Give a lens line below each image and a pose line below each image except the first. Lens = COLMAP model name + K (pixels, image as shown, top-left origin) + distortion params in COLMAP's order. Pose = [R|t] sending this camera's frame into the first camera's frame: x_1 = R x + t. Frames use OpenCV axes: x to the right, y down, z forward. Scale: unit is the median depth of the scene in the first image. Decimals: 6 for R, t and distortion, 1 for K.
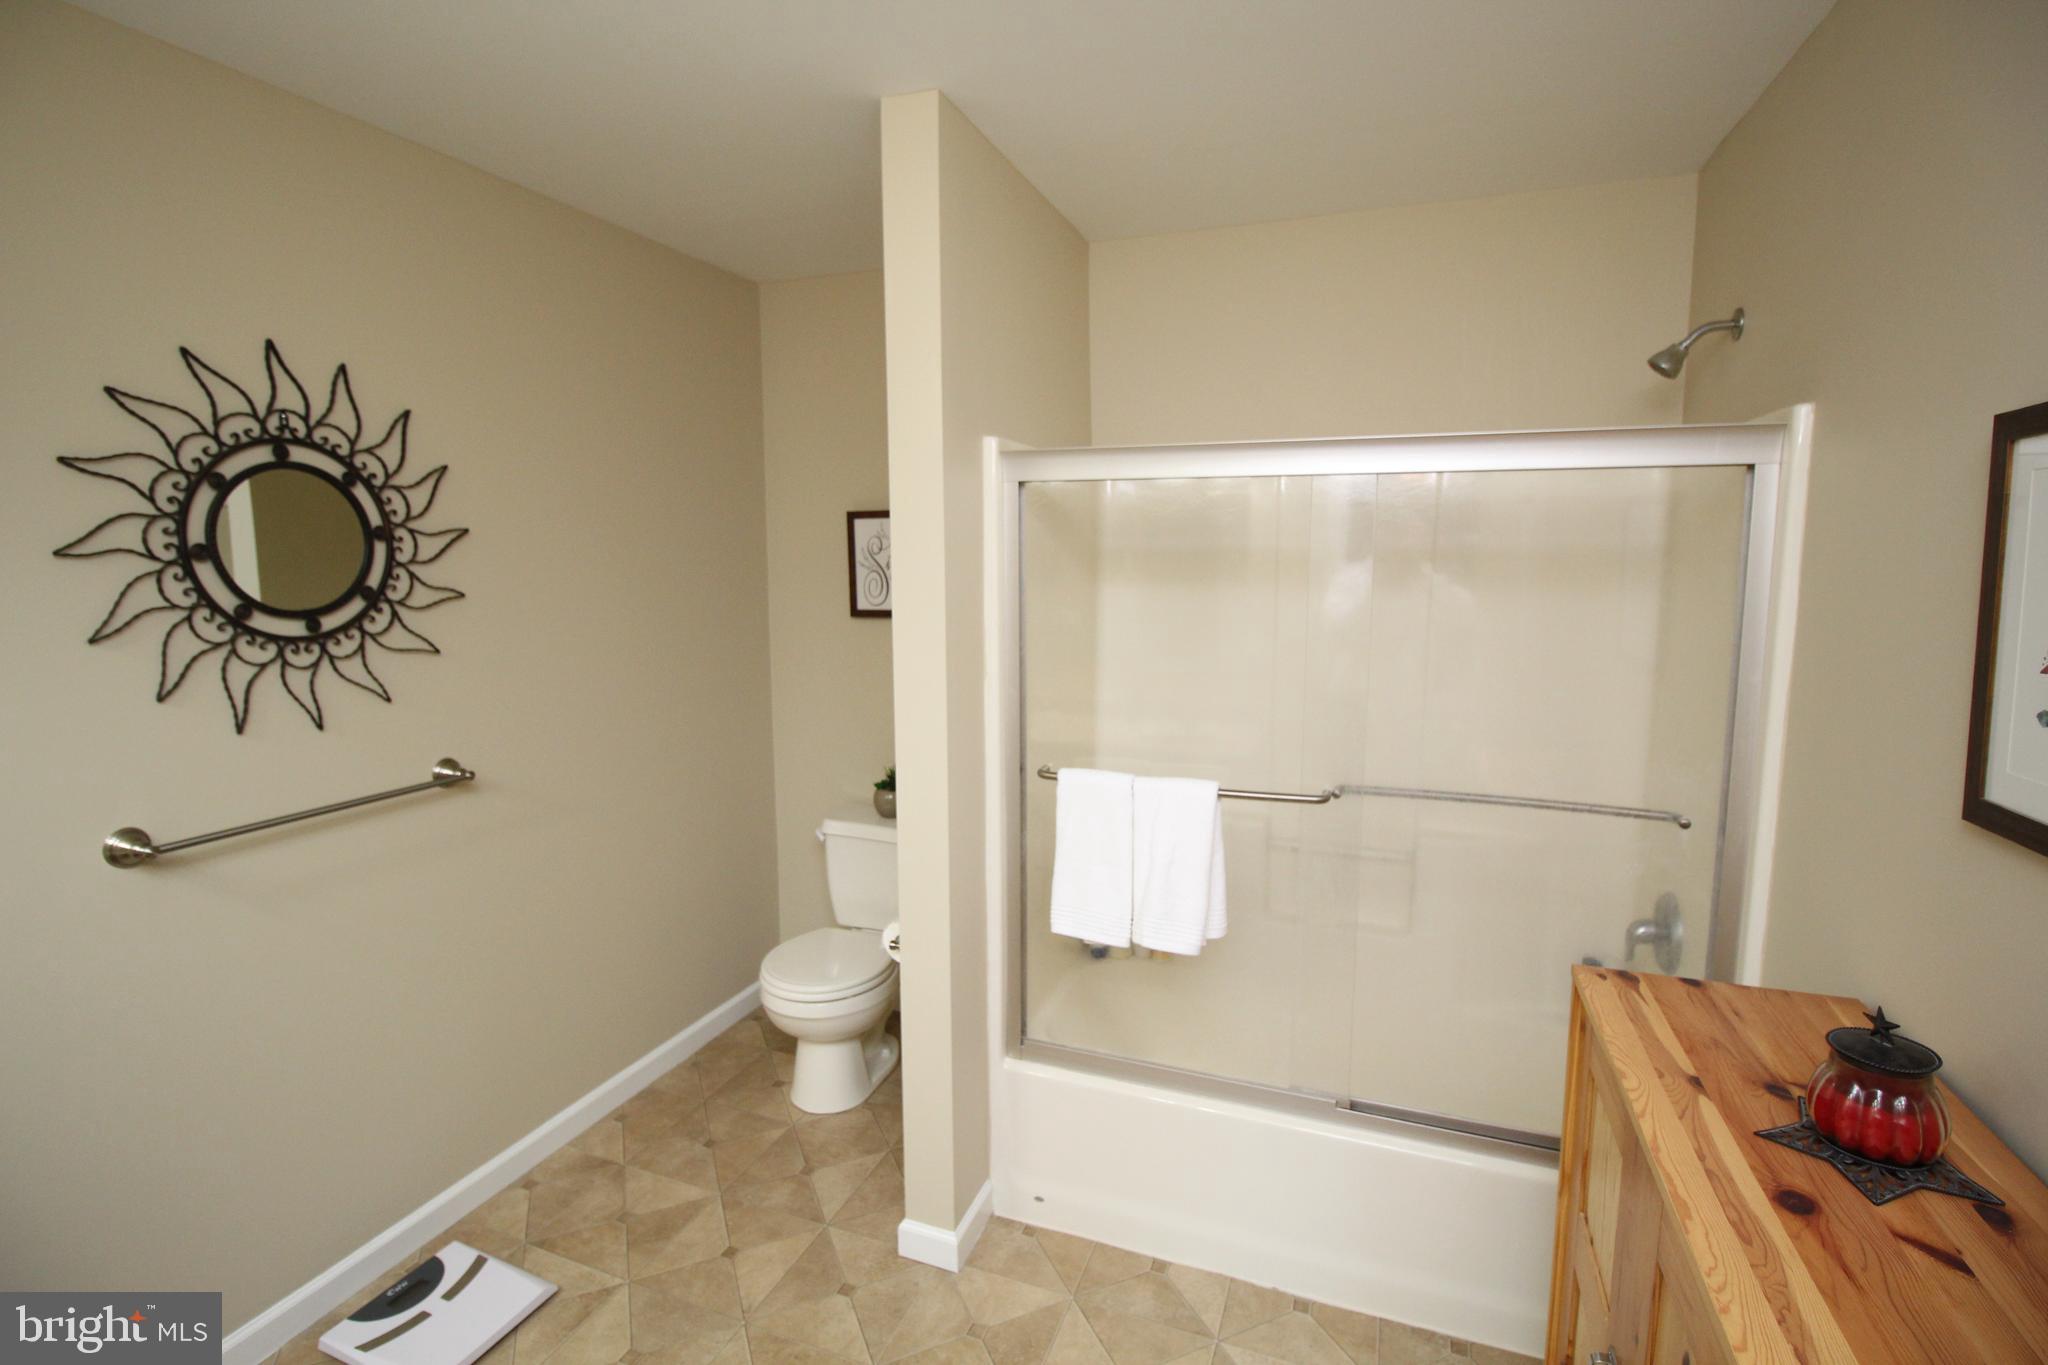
lens RADIAL K [[946.2, 0, 1026.7], [0, 946.2, 677.7], [0, 0, 1]] dist [-0.007044, -0.006938]
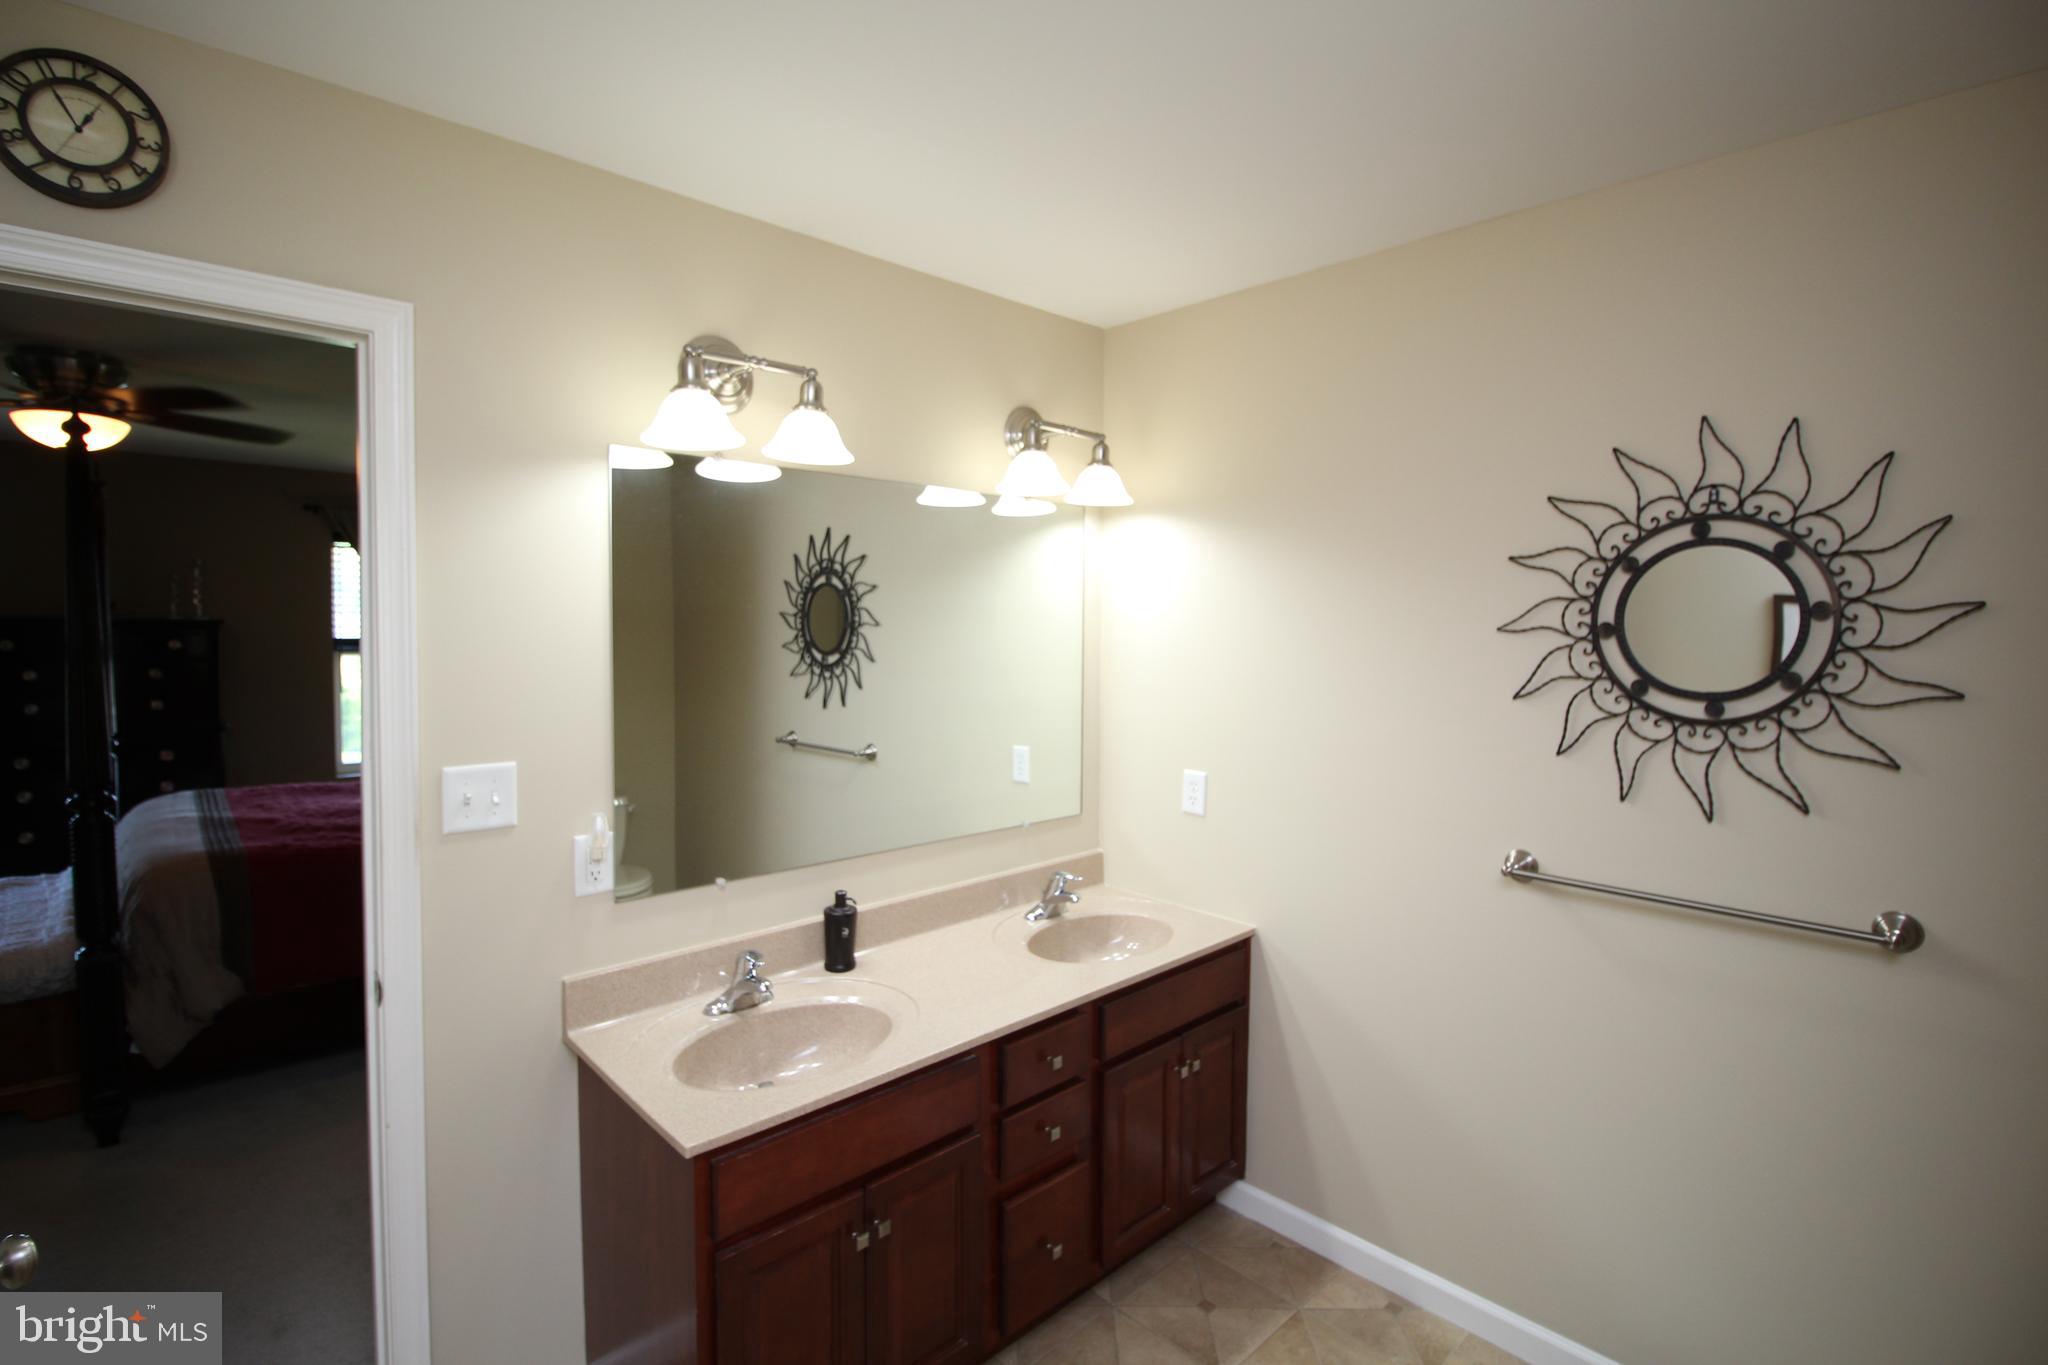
lens RADIAL K [[946.2, 0, 1028.7], [0, 946.2, 678.2], [0, 0, 1]] dist [-0.007044, -0.006938]
pose [[-0.393884, 0.054792, -0.917525, 0.390249], [-0.127276, 0.985354, 0.113481, -0.111779], [0.910306, 0.161477, -0.381142, 0.772347]]
